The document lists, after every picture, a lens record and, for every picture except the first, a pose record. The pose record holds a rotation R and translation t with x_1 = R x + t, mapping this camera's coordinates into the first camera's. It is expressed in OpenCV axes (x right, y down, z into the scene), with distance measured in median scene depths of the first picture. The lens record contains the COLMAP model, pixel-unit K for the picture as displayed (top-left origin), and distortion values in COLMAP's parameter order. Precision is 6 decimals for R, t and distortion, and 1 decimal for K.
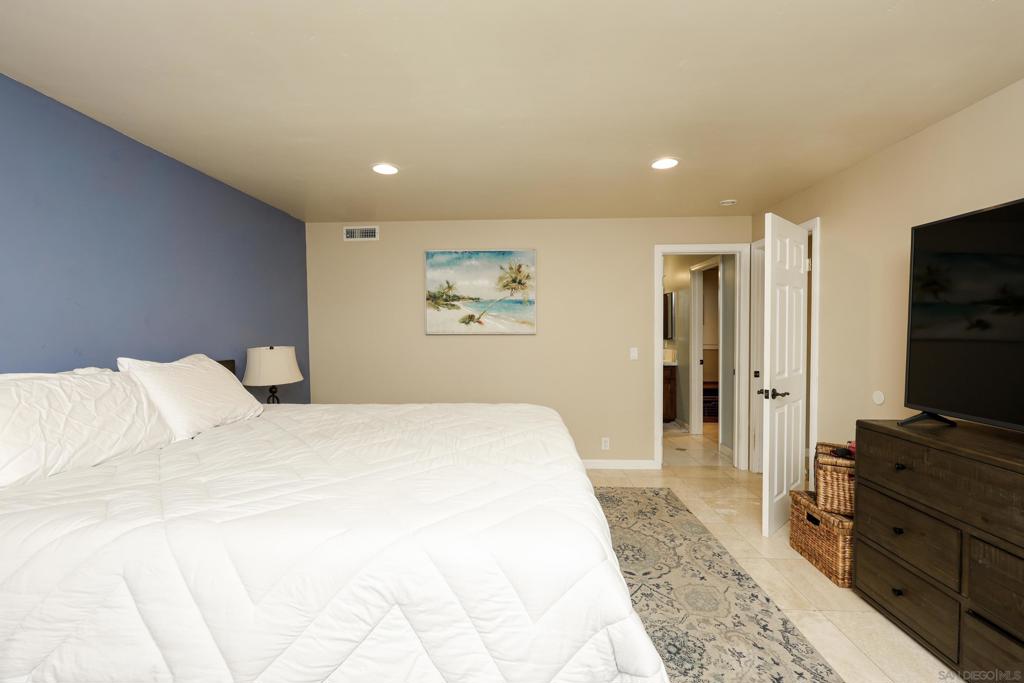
lens RADIAL K [[438.7, 0, 511.4], [0, 438.7, 343.5], [0, 0, 1]] dist [-0.000410, -0.000461]
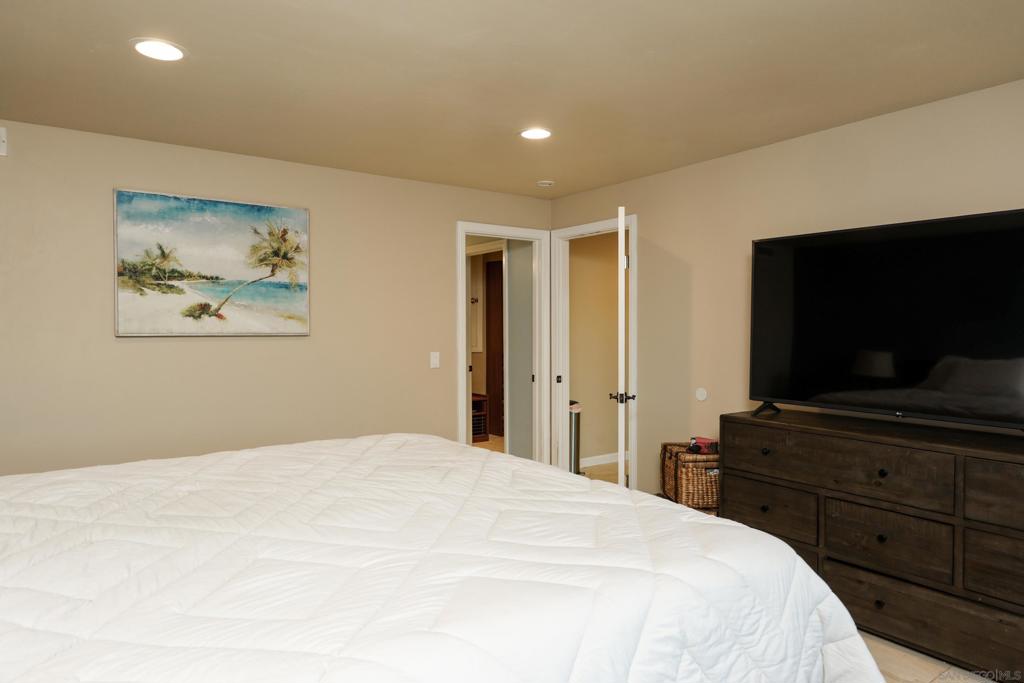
lens RADIAL K [[632.0, 0, 512.0], [0, 632.0, 336.5], [0, 0, 1]] dist [-0.001118, 0.000292]
pose [[0.791028, -0.005808, 0.611753, -0.292326], [0.014830, 0.999843, -0.009683, -0.005065], [-0.611600, 0.016732, 0.790990, 0.045435]]
